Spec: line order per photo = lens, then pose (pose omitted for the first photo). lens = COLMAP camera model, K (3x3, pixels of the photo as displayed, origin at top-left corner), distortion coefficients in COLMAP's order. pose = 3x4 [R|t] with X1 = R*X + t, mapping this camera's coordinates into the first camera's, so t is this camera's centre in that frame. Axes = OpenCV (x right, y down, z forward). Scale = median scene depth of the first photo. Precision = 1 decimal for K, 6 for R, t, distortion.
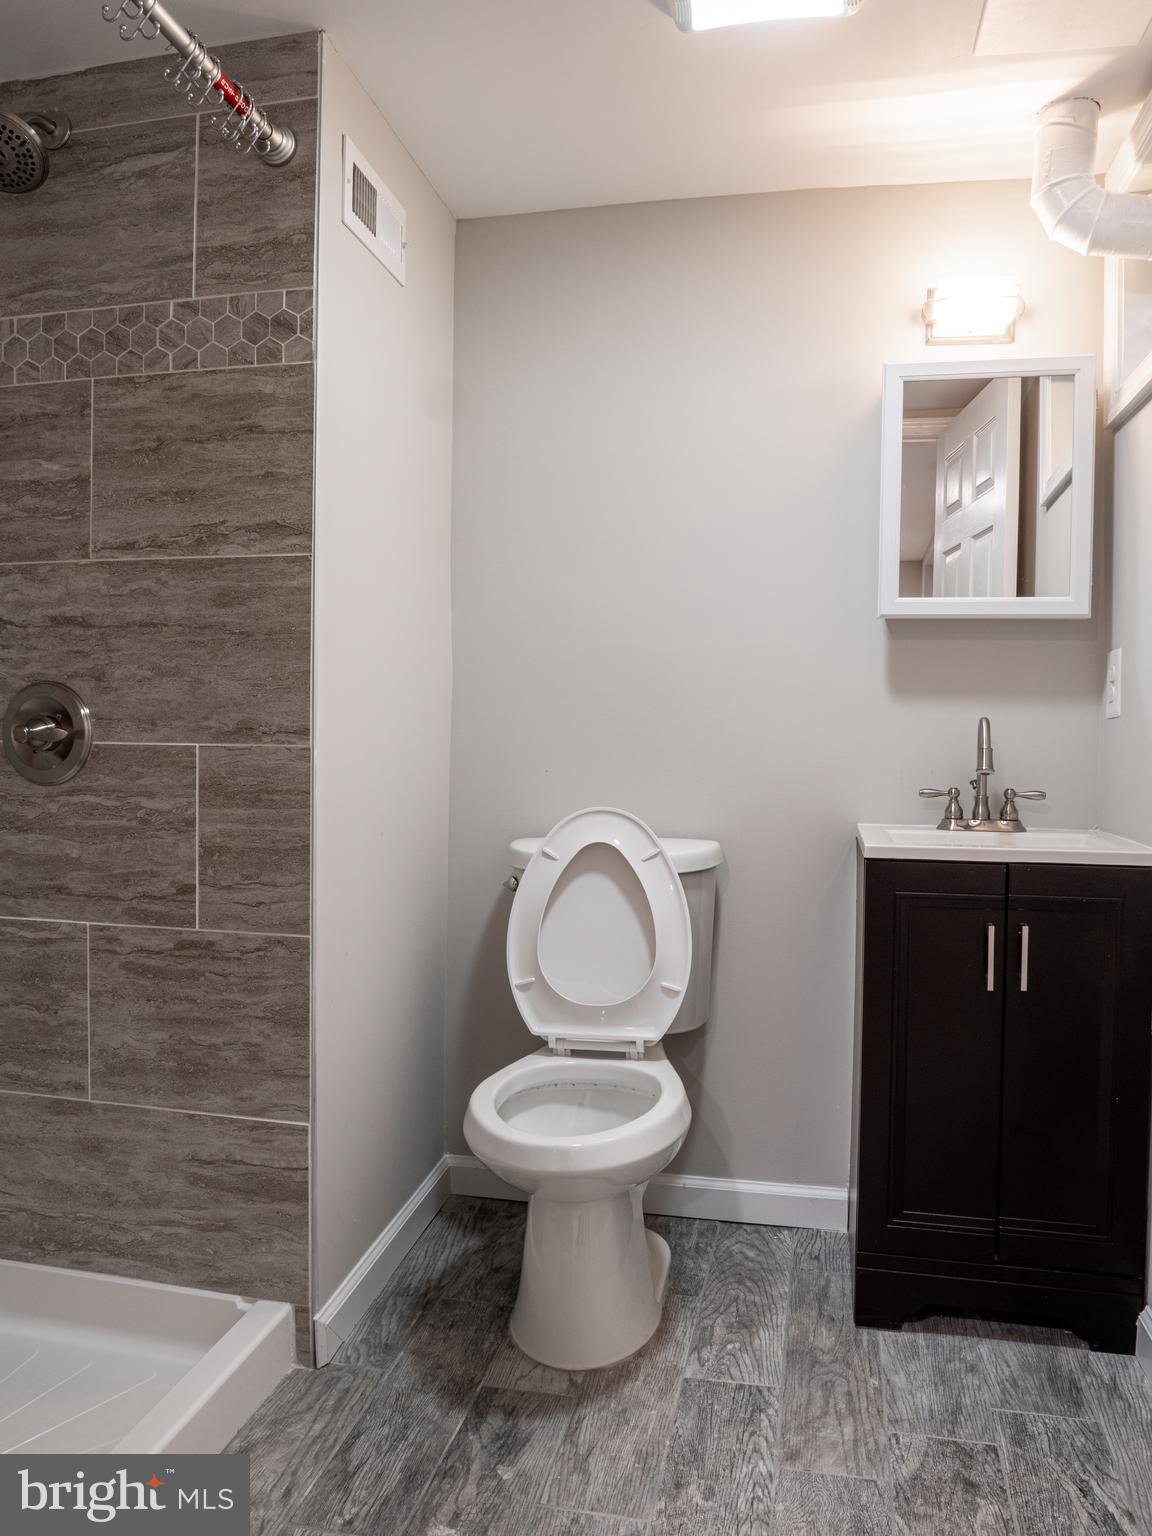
lens RADIAL K [[1125.0, 0, 571.8], [0, 1125.0, 757.5], [0, 0, 1]] dist [-0.048881, 0.016016]
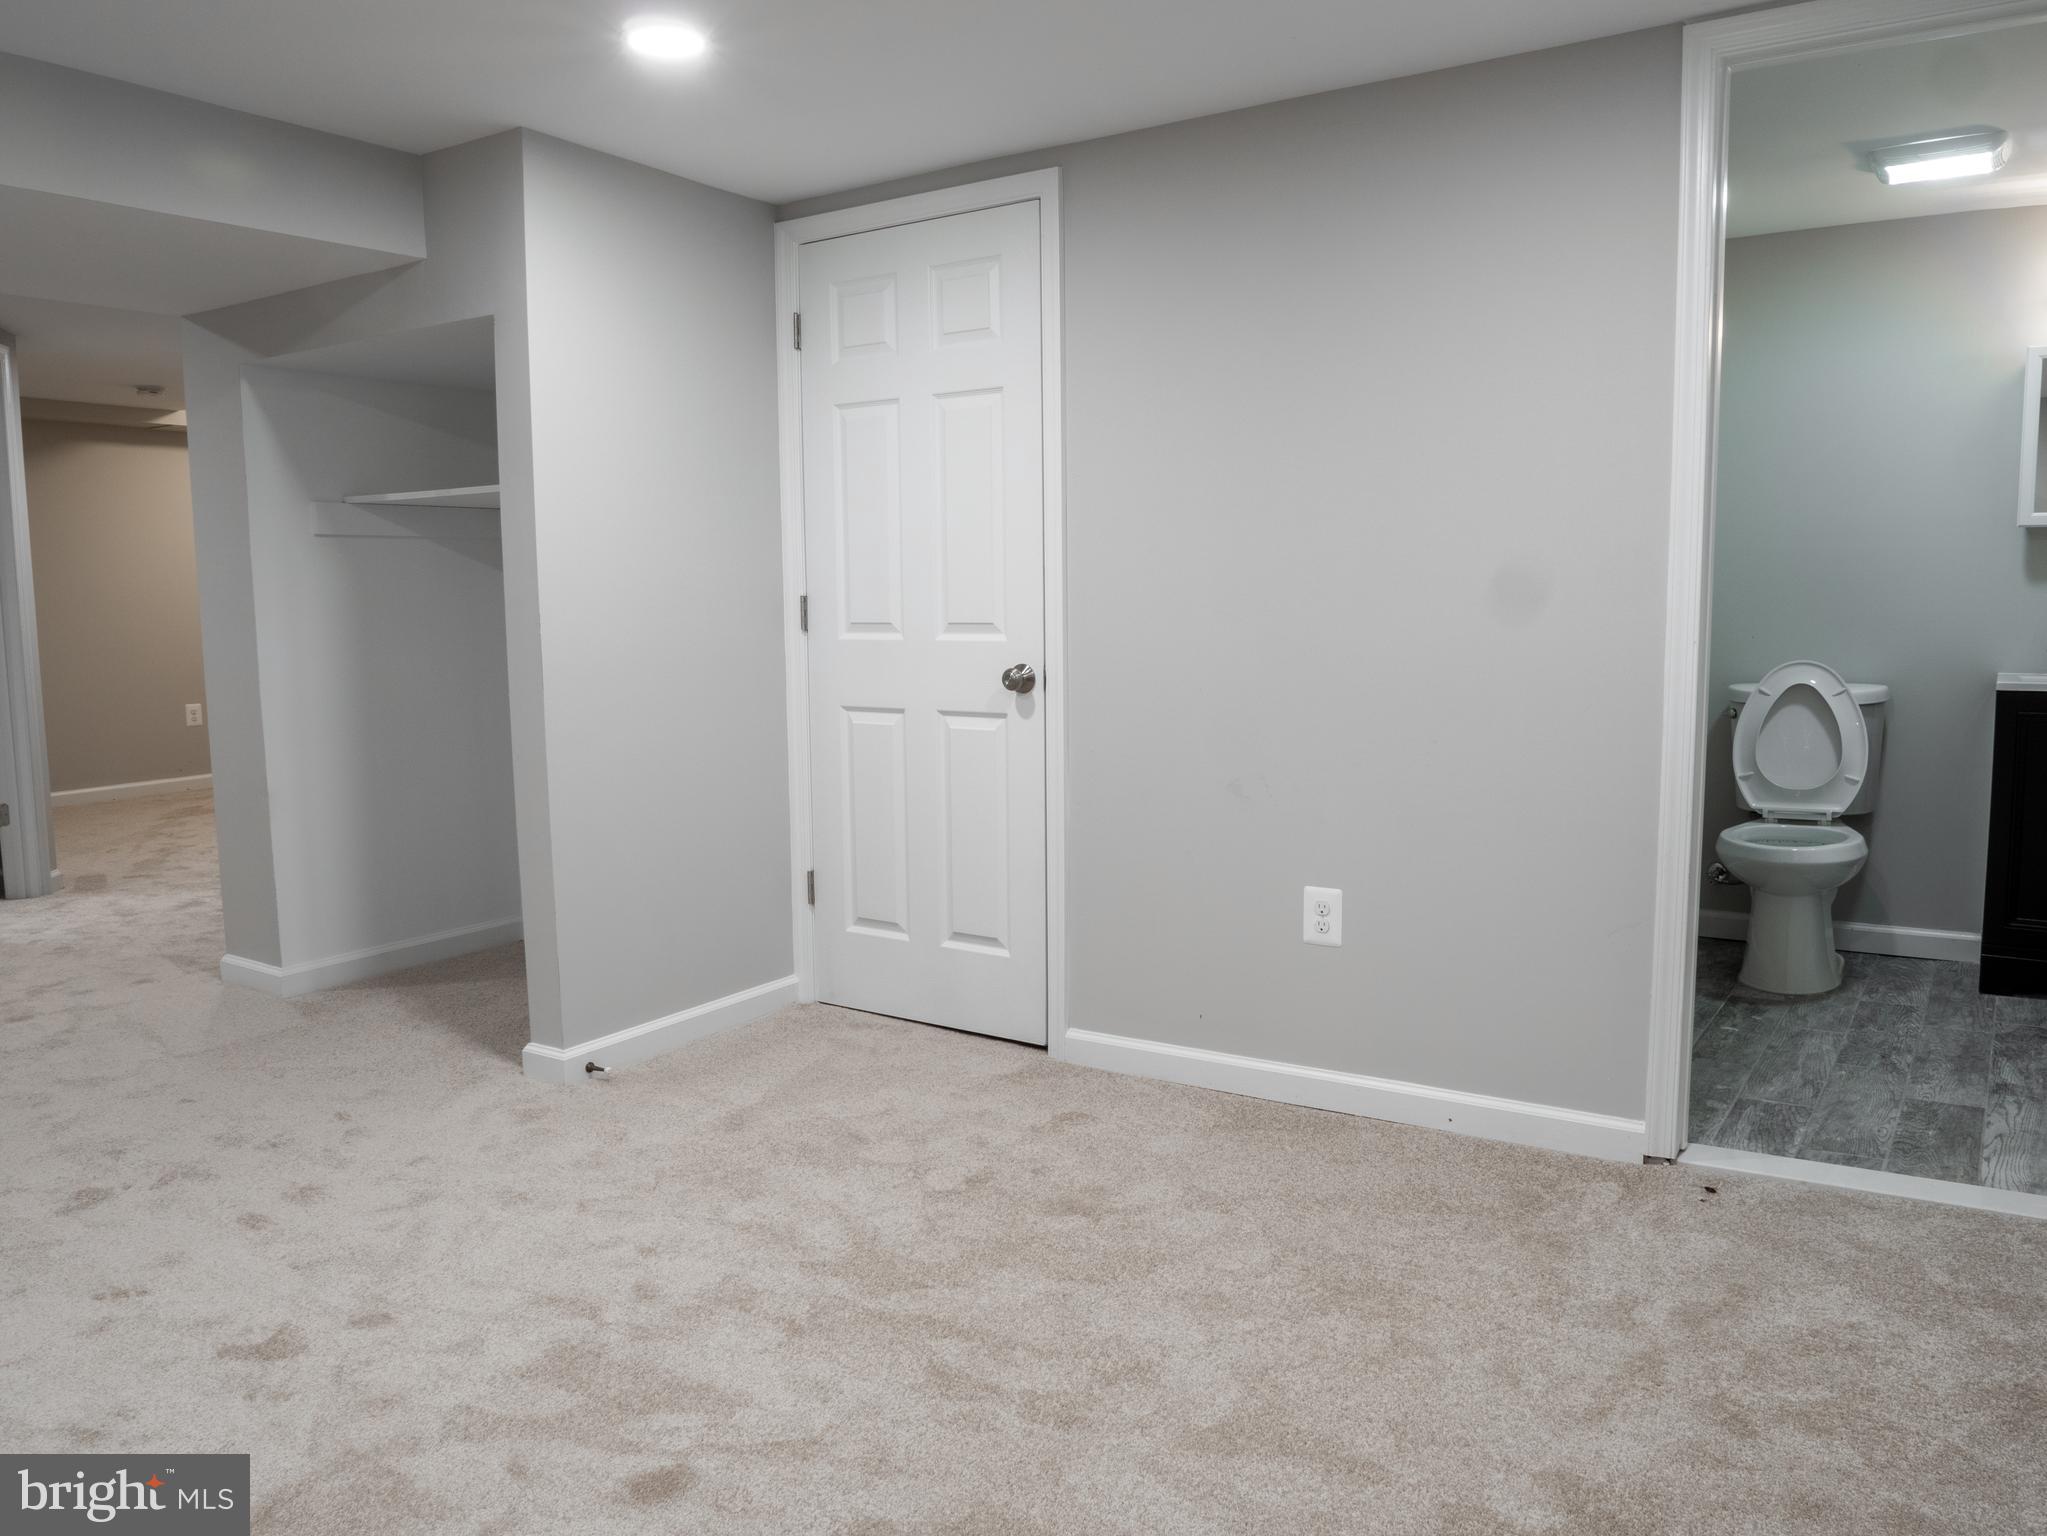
lens RADIAL K [[1499.3, 0, 1022.1], [0, 1499.3, 753.5], [0, 0, 1]] dist [-0.048881, 0.016016]
pose [[0.931350, 0.015716, -0.363785, -0.268892], [0.015922, 0.996355, 0.083804, -0.018310], [0.363776, -0.083843, 0.927705, -1.477107]]
